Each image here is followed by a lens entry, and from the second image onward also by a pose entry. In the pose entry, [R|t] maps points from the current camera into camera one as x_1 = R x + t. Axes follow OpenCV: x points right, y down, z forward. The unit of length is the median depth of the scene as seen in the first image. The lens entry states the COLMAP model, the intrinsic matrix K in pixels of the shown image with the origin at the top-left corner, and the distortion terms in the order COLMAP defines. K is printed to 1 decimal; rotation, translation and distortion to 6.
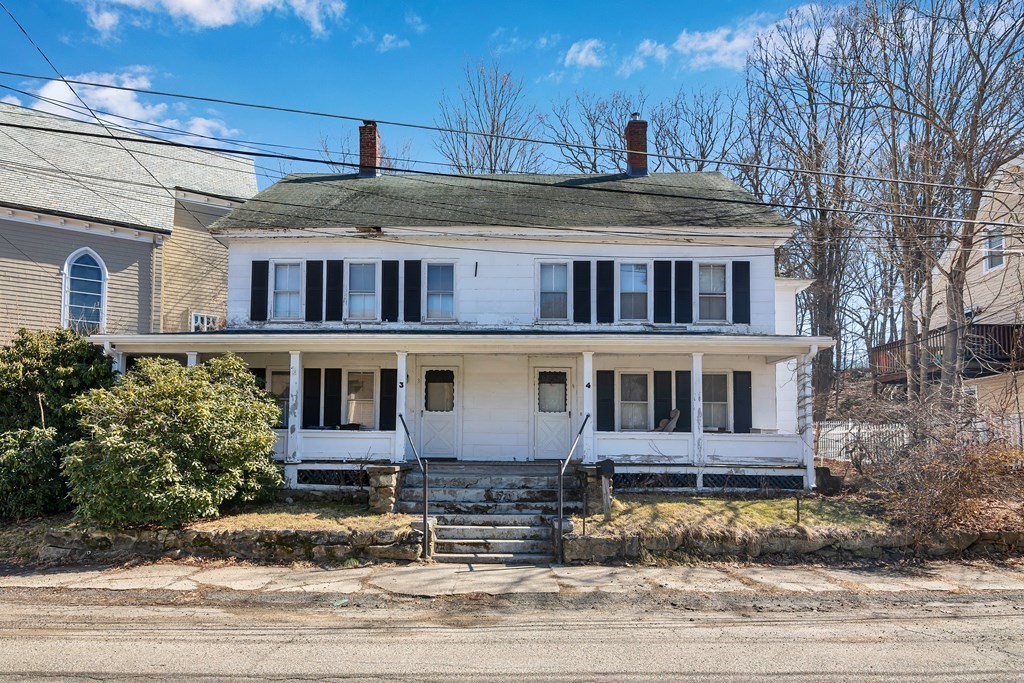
lens RADIAL K [[550.5, 0, 511.6], [0, 550.5, 352.5], [0, 0, 1]] dist [-0.008457, -0.004033]
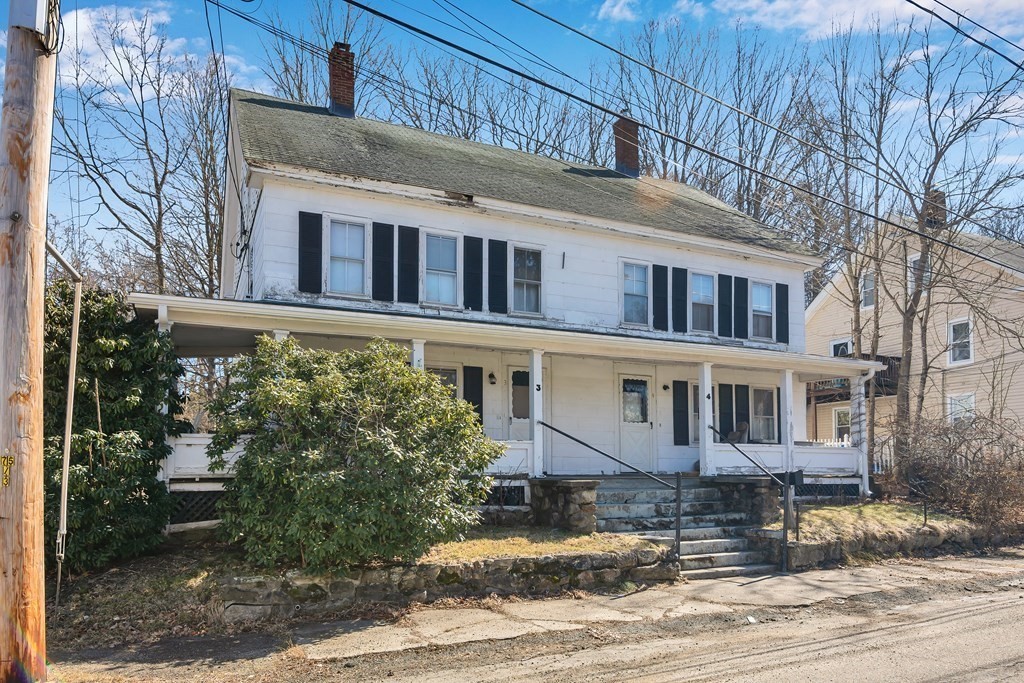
lens RADIAL K [[649.4, 0, 512.2], [0, 649.4, 356.7], [0, 0, 1]] dist [-0.002311, -0.004892]
pose [[0.907439, 0.063418, 0.415370, -0.641098], [-0.067103, 0.997730, -0.005734, 0.018171], [-0.414791, -0.022669, 0.909634, 0.084746]]
